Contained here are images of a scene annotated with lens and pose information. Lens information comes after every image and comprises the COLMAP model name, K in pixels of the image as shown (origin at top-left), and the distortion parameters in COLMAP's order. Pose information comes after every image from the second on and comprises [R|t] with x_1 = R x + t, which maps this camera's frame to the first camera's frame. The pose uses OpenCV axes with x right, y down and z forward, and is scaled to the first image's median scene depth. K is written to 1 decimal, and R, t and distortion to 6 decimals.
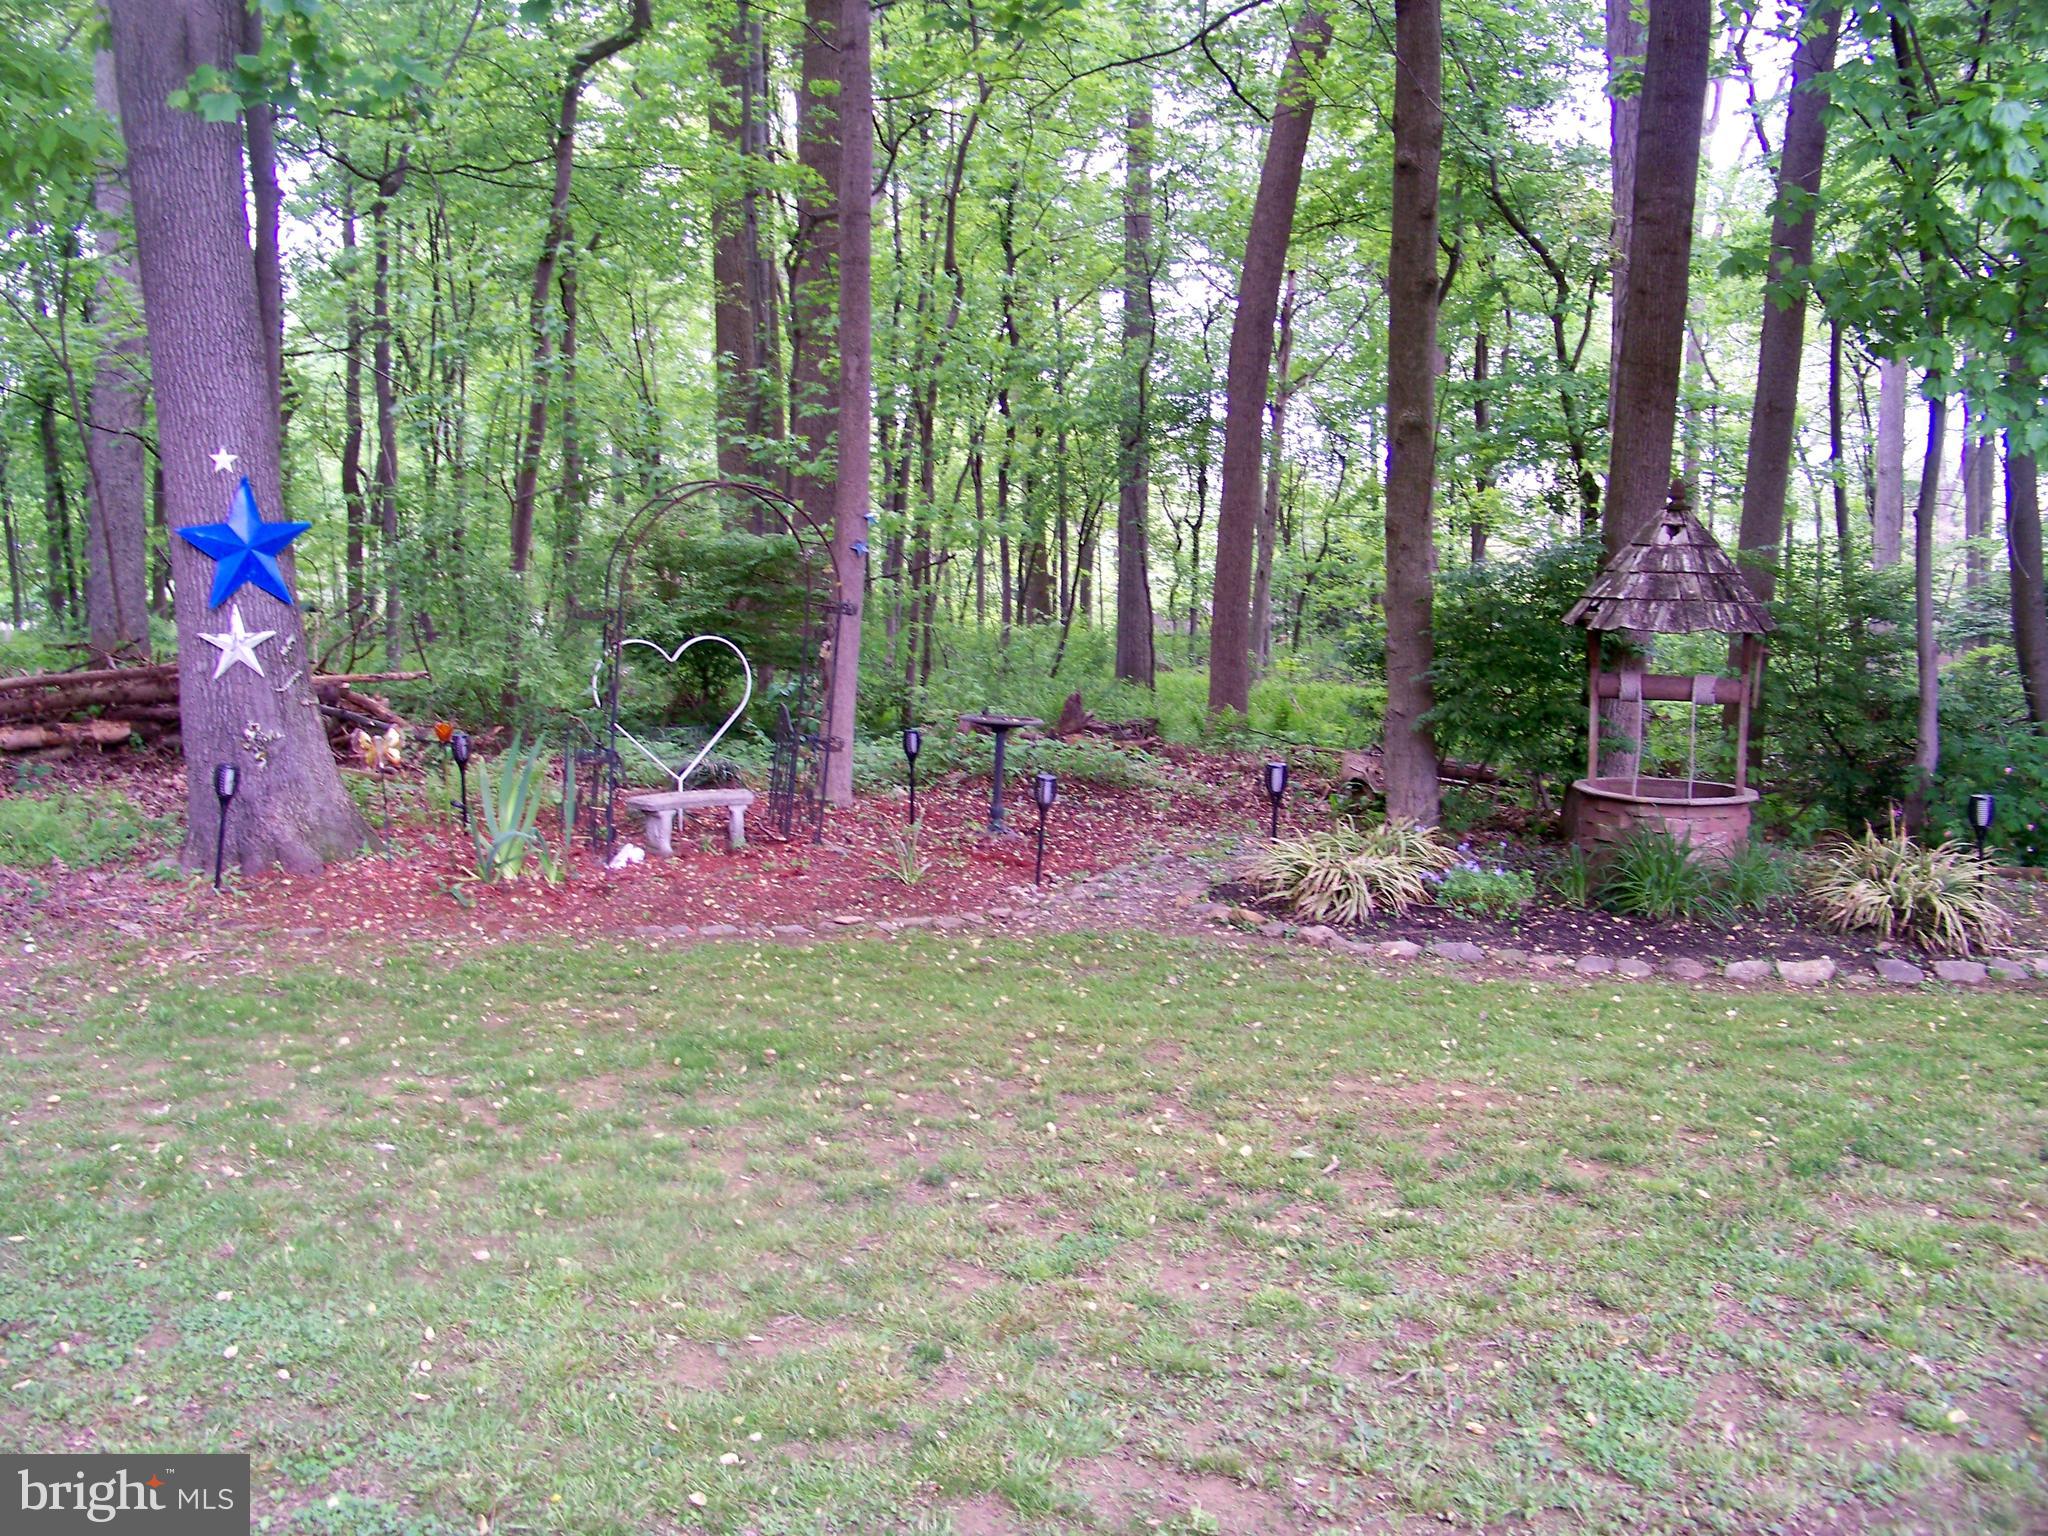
lens RADIAL K [[1992.0, 0, 1024.0], [0, 1992.0, 768.0], [0, 0, 1]] dist [-0.270777, 0.313980]
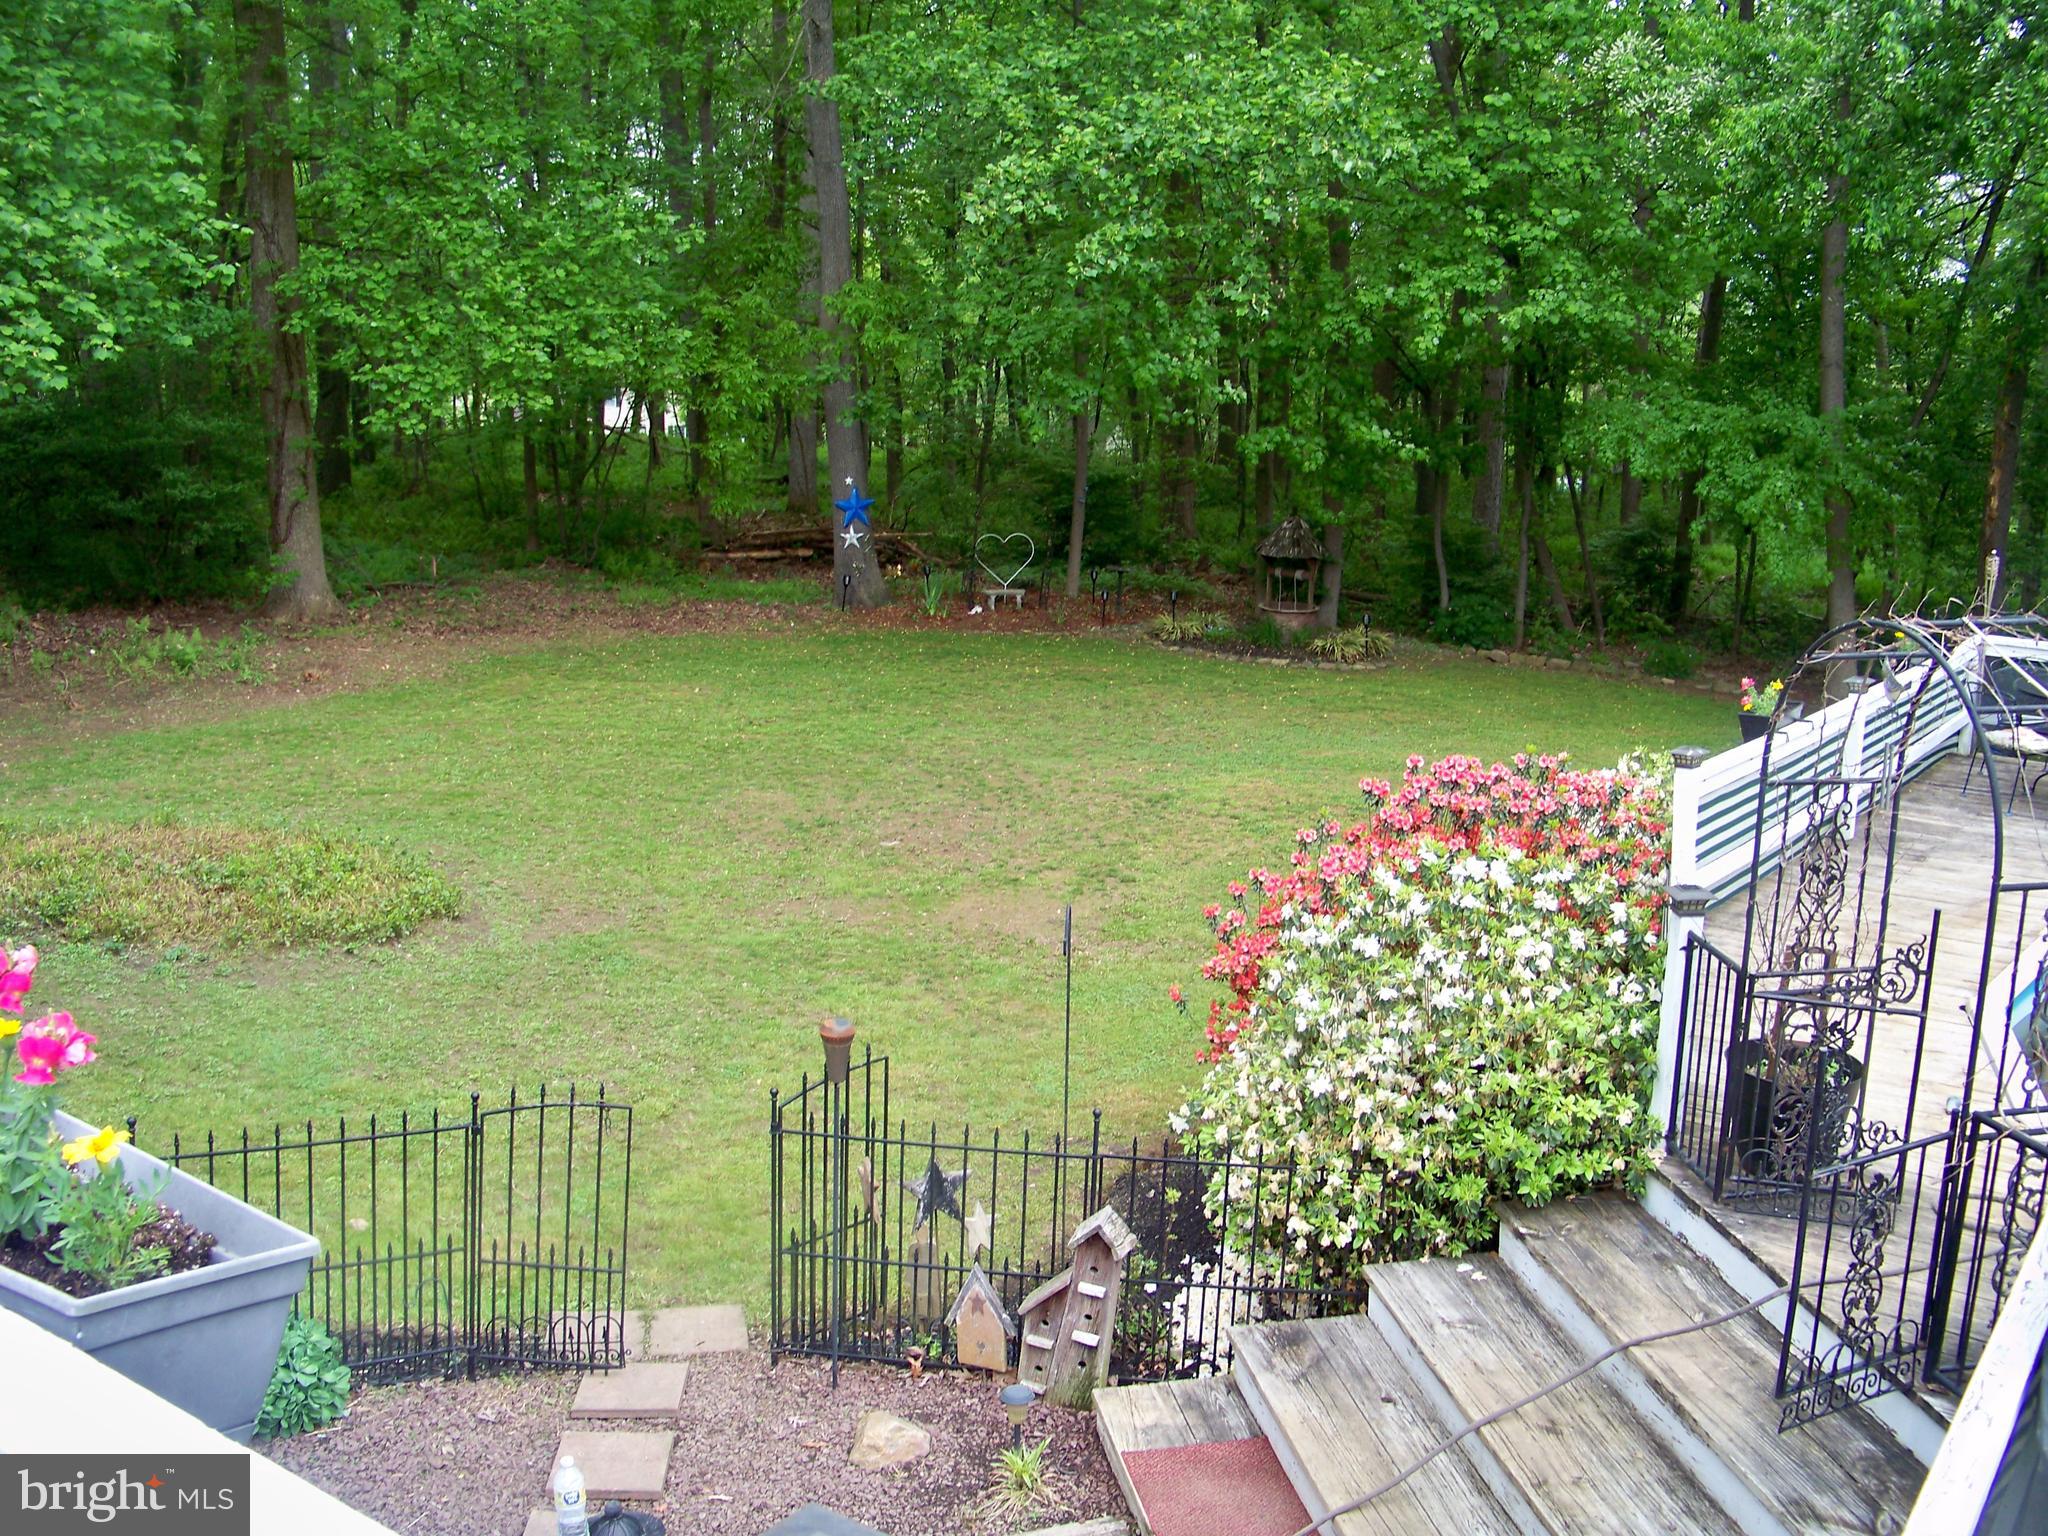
lens RADIAL K [[1992.0, 0, 1024.0], [0, 1992.0, 768.0], [0, 0, 1]] dist [-0.270777, 0.313980]
pose [[0.948425, 0.082038, -0.306203, 0.766811], [-0.050659, 0.992743, 0.109067, -0.047003], [0.312929, -0.087929, 0.945698, -1.750661]]
